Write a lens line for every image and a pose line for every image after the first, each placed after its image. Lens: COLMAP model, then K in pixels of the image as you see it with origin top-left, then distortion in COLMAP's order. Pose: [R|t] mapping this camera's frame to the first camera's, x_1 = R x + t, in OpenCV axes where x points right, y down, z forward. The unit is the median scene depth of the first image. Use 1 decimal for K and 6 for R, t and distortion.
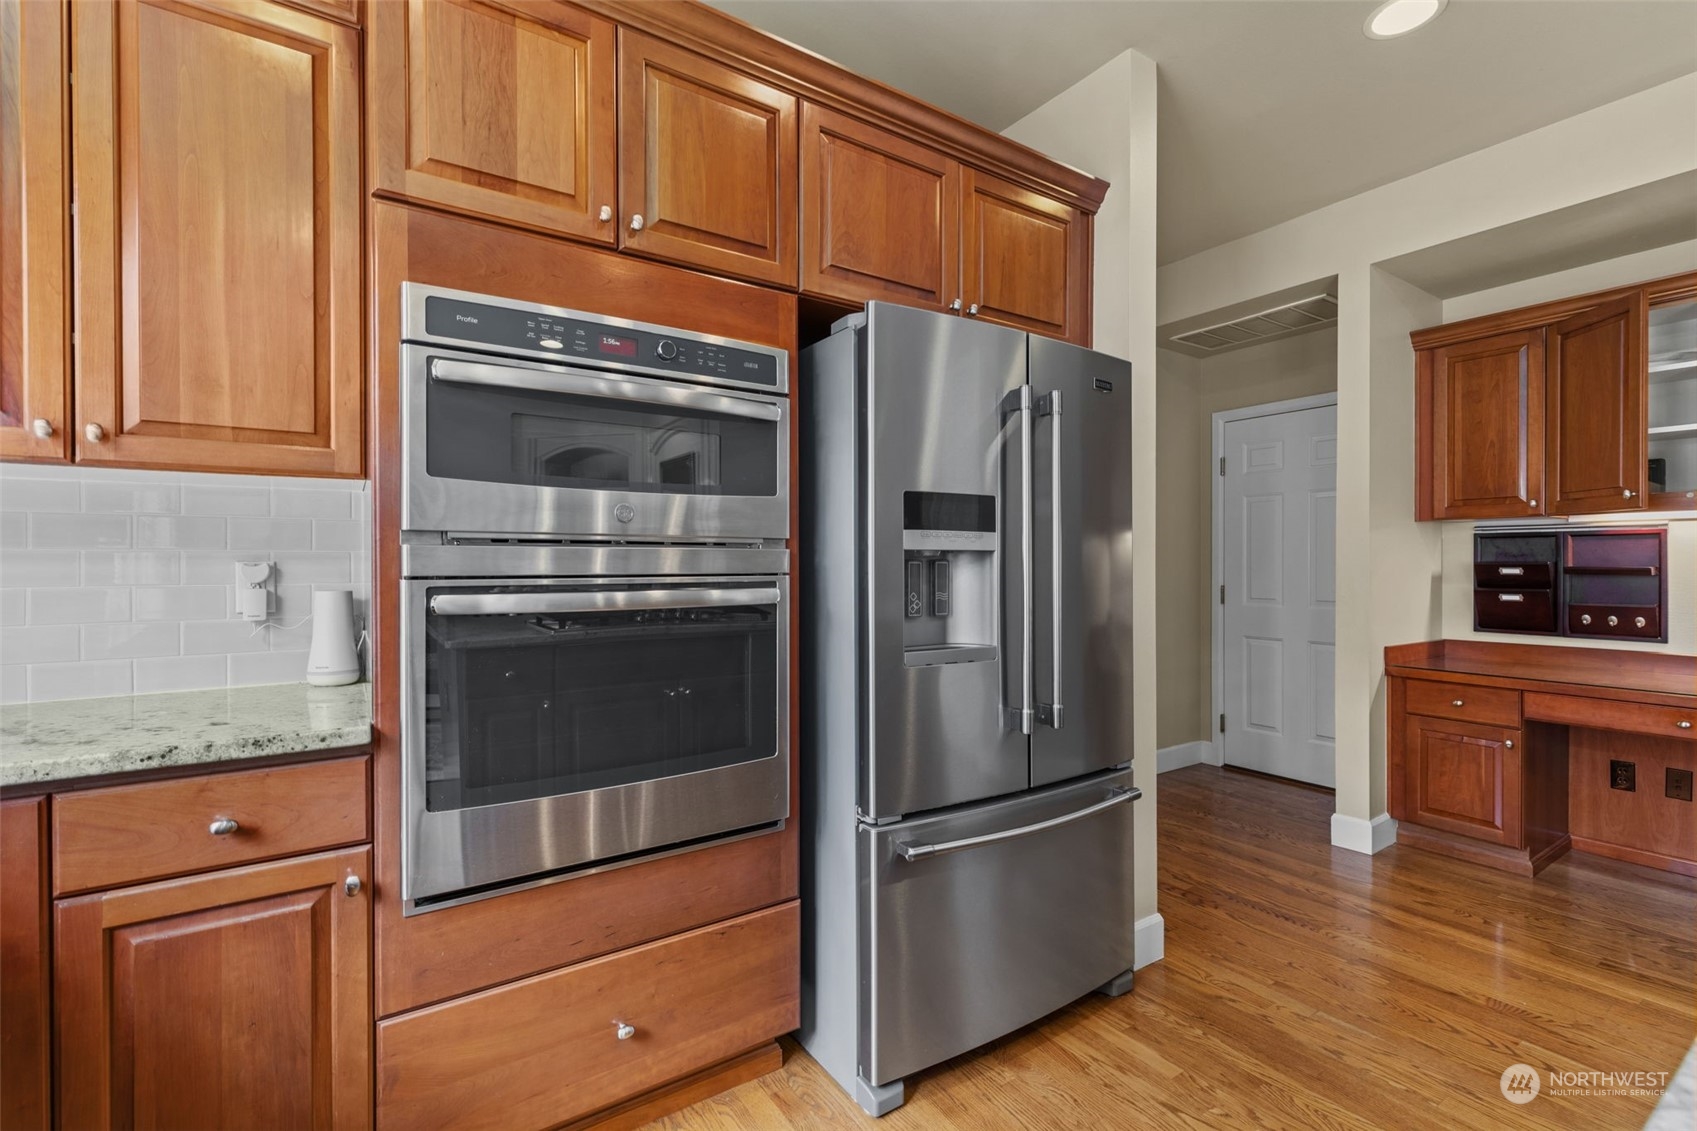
lens RADIAL K [[768.2, 0, 874.1], [0, 768.2, 564.7], [0, 0, 1]] dist [0.006243, -0.000565]
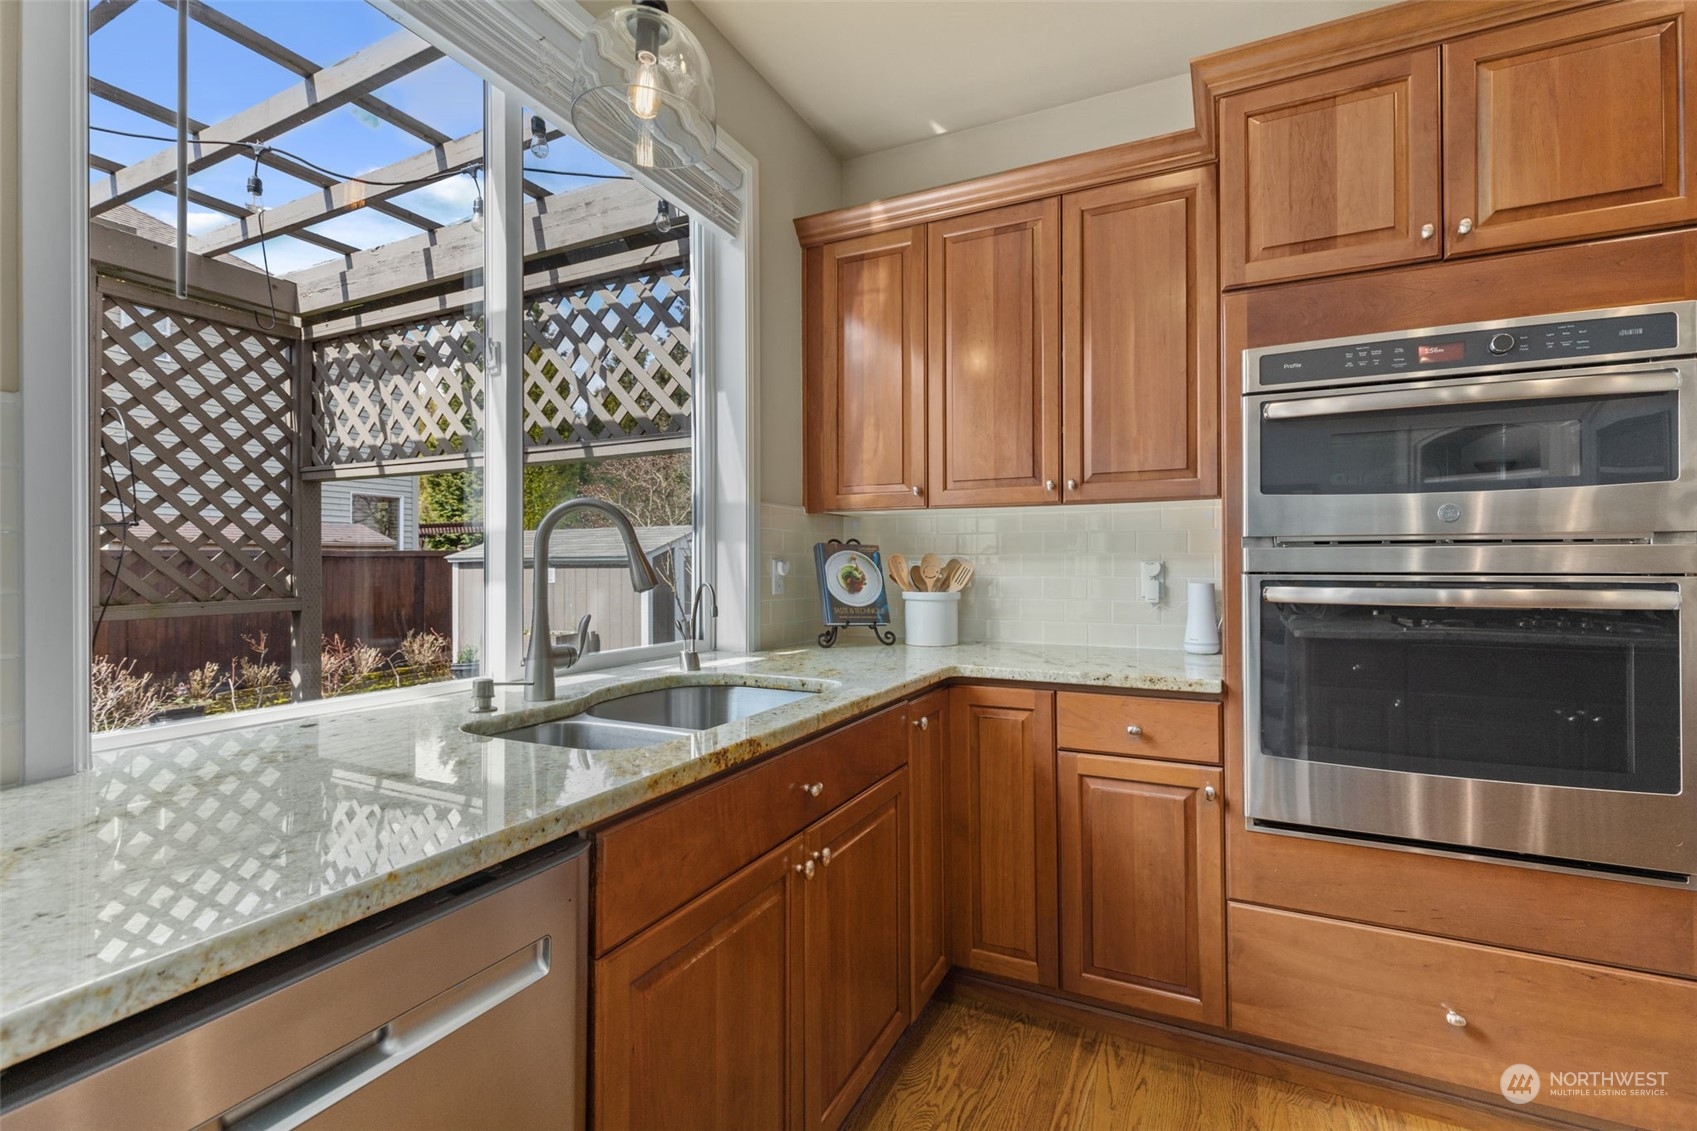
lens RADIAL K [[768.2, 0, 845.8], [0, 768.2, 557.1], [0, 0, 1]] dist [0.006243, -0.000565]
pose [[0.486744, -0.007063, -0.873516, 0.199550], [-0.000596, 0.999964, -0.008418, 0.001298], [0.873545, 0.004619, 0.486722, -0.228707]]
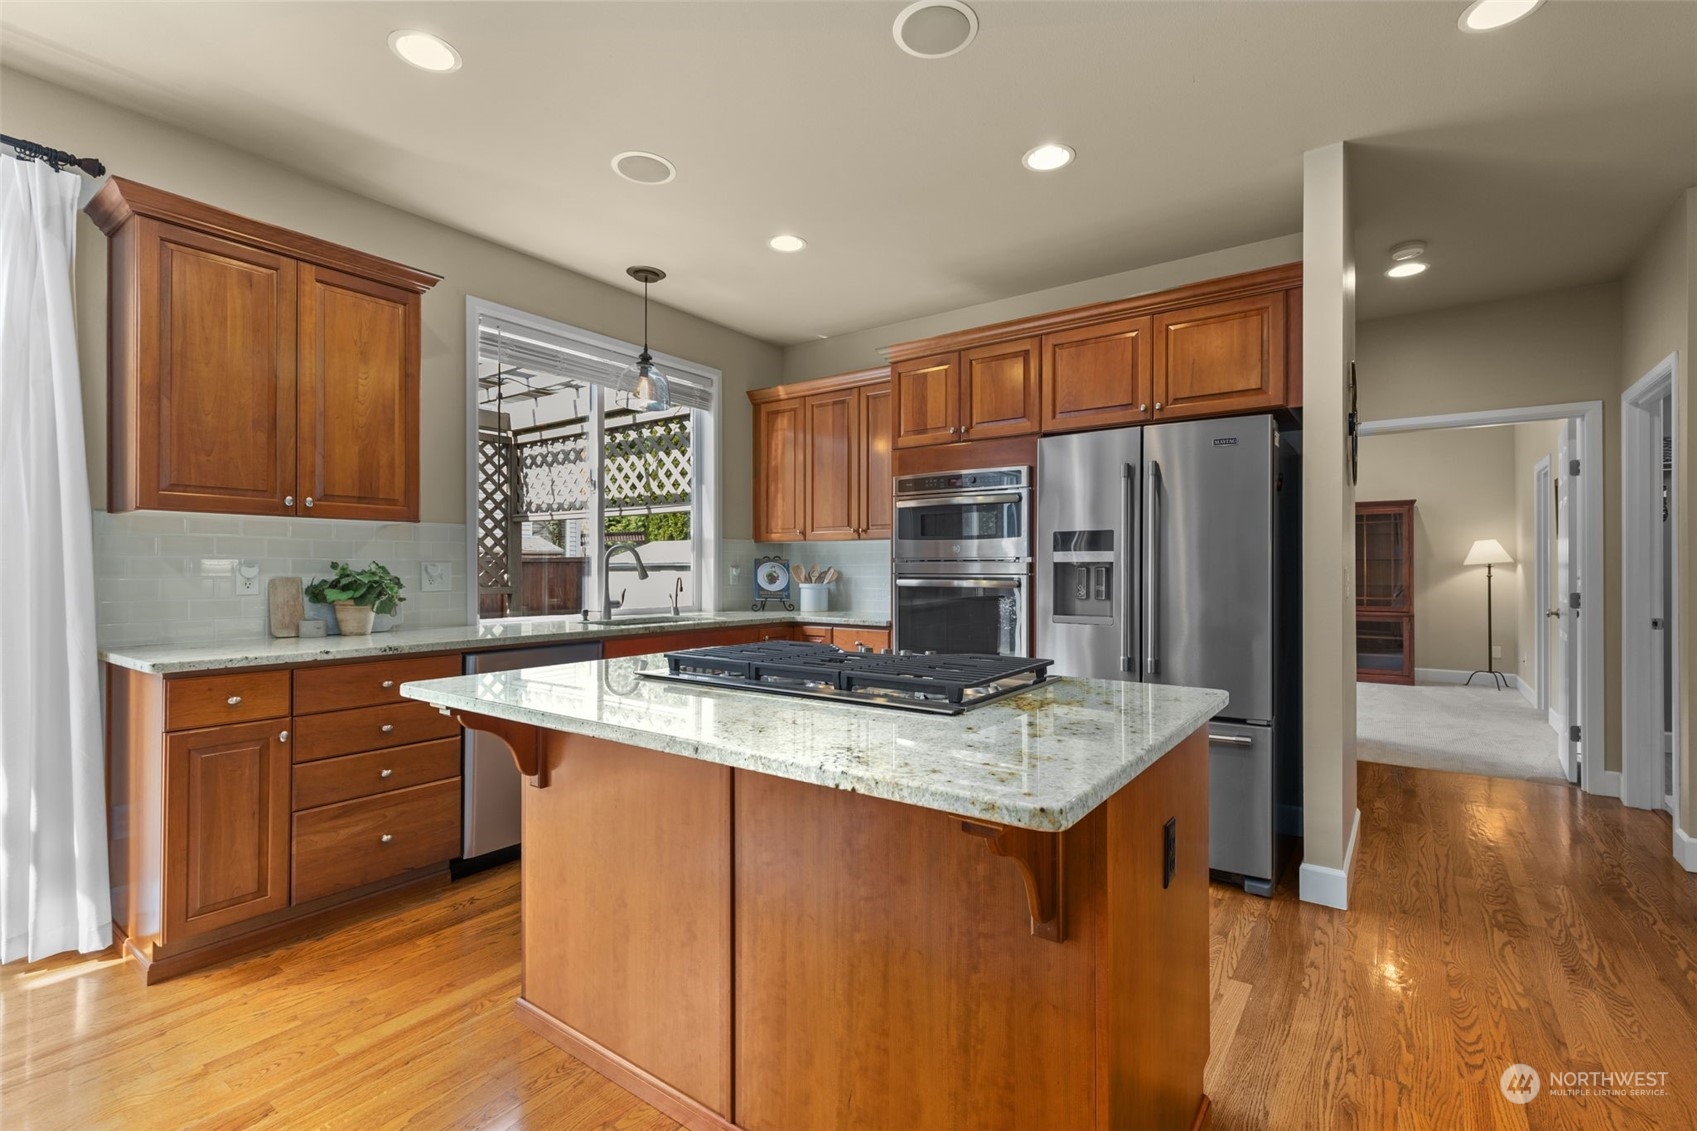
lens RADIAL K [[768.2, 0, 845.2], [0, 768.2, 568.8], [0, 0, 1]] dist [0.006243, -0.000565]
pose [[0.321936, 0.002301, -0.946759, 2.089493], [-0.005200, 0.999986, 0.000662, -0.003004], [0.946747, 0.004710, 0.321944, -0.155836]]
